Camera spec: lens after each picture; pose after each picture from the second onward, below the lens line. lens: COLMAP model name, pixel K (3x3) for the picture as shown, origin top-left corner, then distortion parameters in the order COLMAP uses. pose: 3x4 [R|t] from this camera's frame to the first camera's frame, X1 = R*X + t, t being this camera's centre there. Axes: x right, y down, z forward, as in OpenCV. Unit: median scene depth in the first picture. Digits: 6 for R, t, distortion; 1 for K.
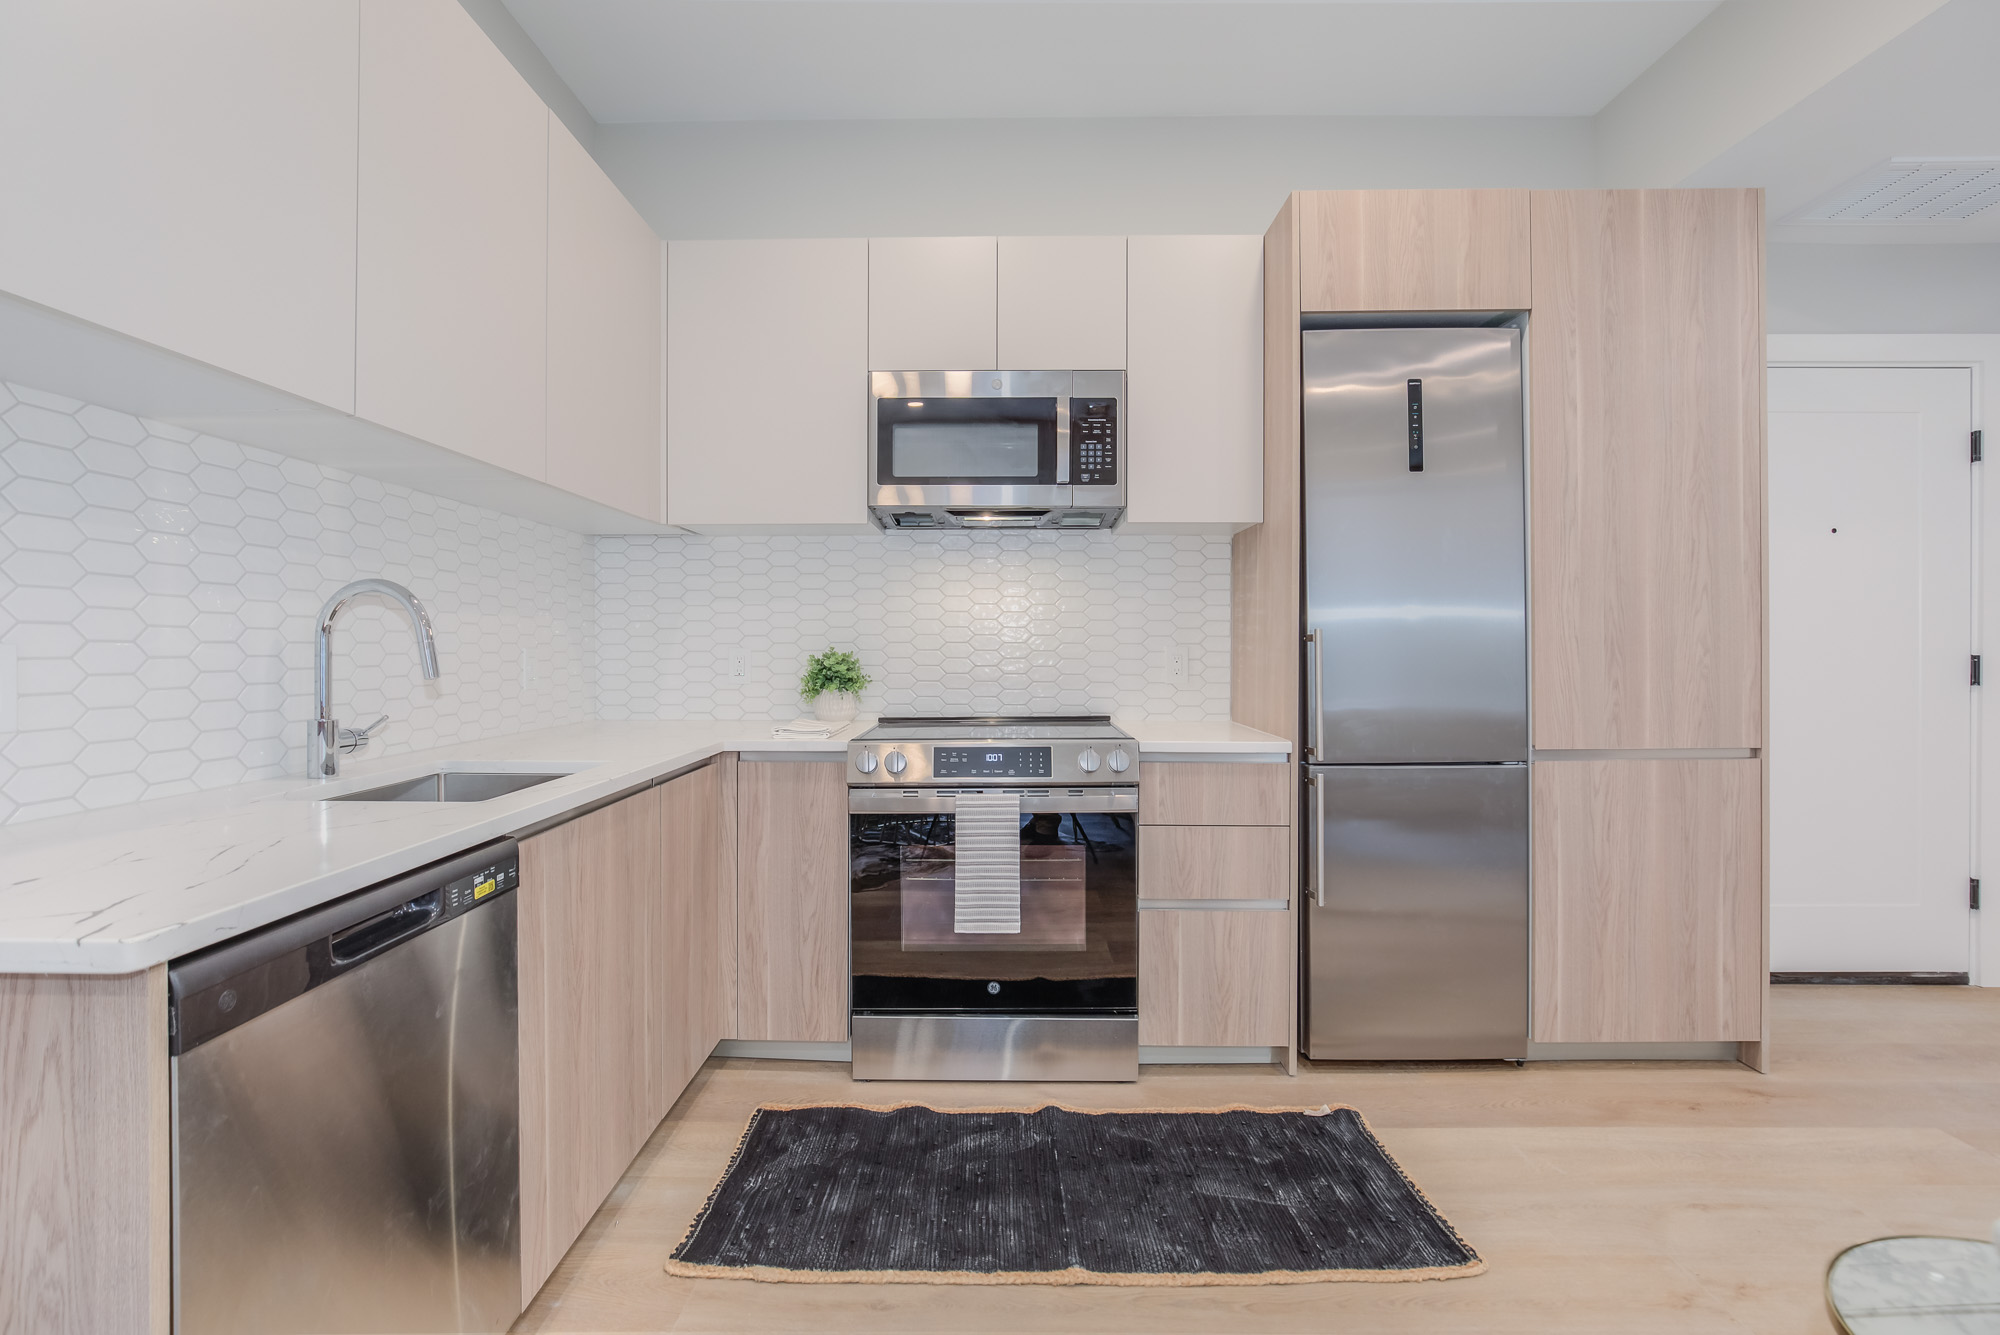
lens RADIAL K [[904.3, 0, 954.6], [0, 904.3, 652.5], [0, 0, 1]] dist [-0.012923, 0.000373]
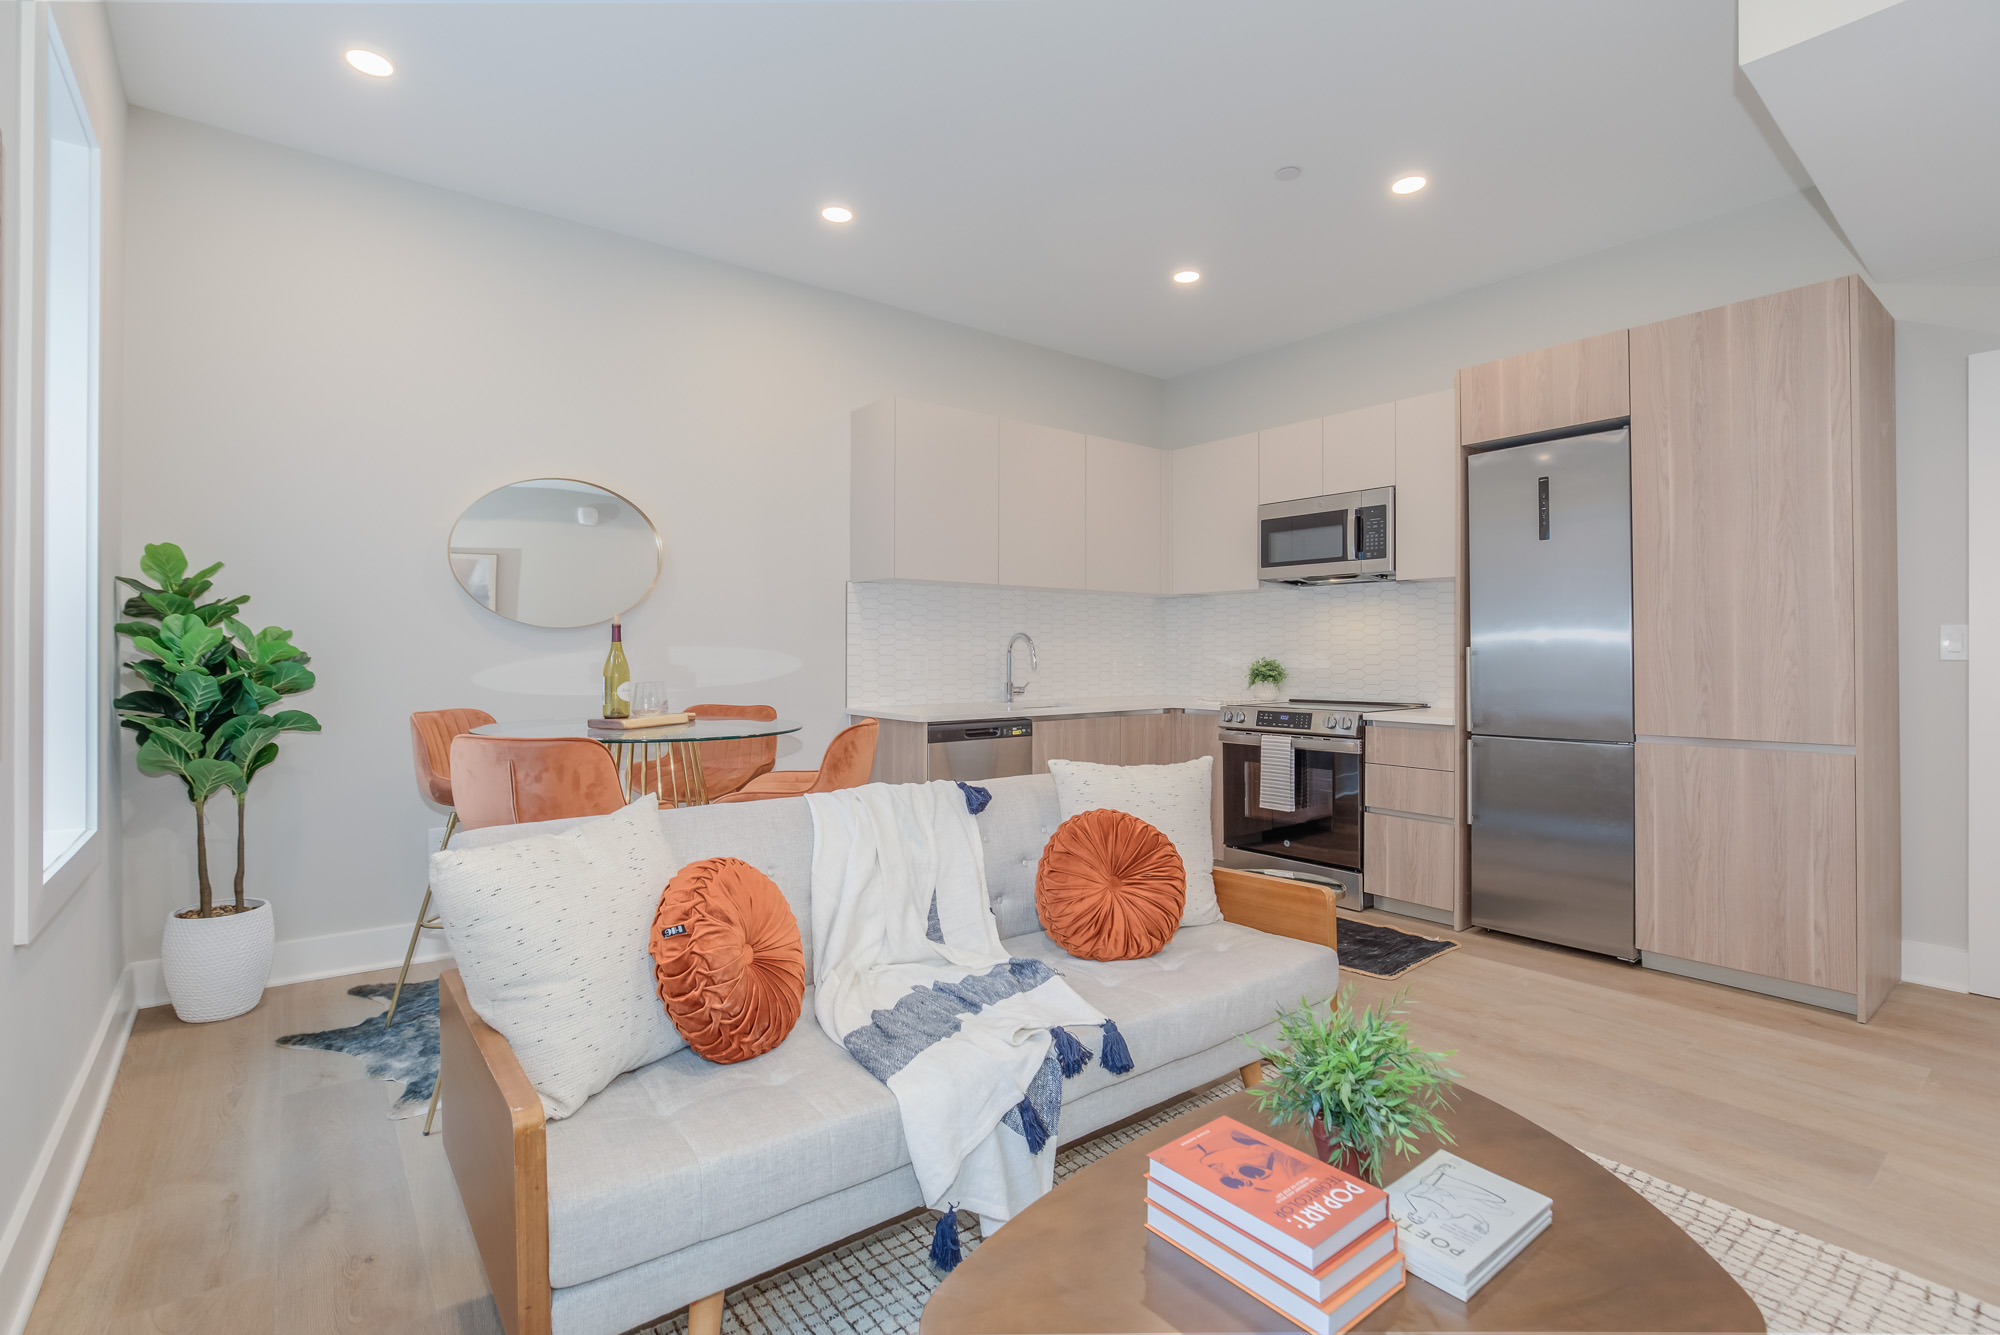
lens RADIAL K [[904.3, 0, 954.6], [0, 904.3, 652.5], [0, 0, 1]] dist [-0.012923, 0.000373]
pose [[0.605604, -0.000208, -0.795766, 1.112740], [-0.004621, 0.999982, -0.003778, -0.006927], [0.795753, 0.005966, 0.605592, -0.662538]]
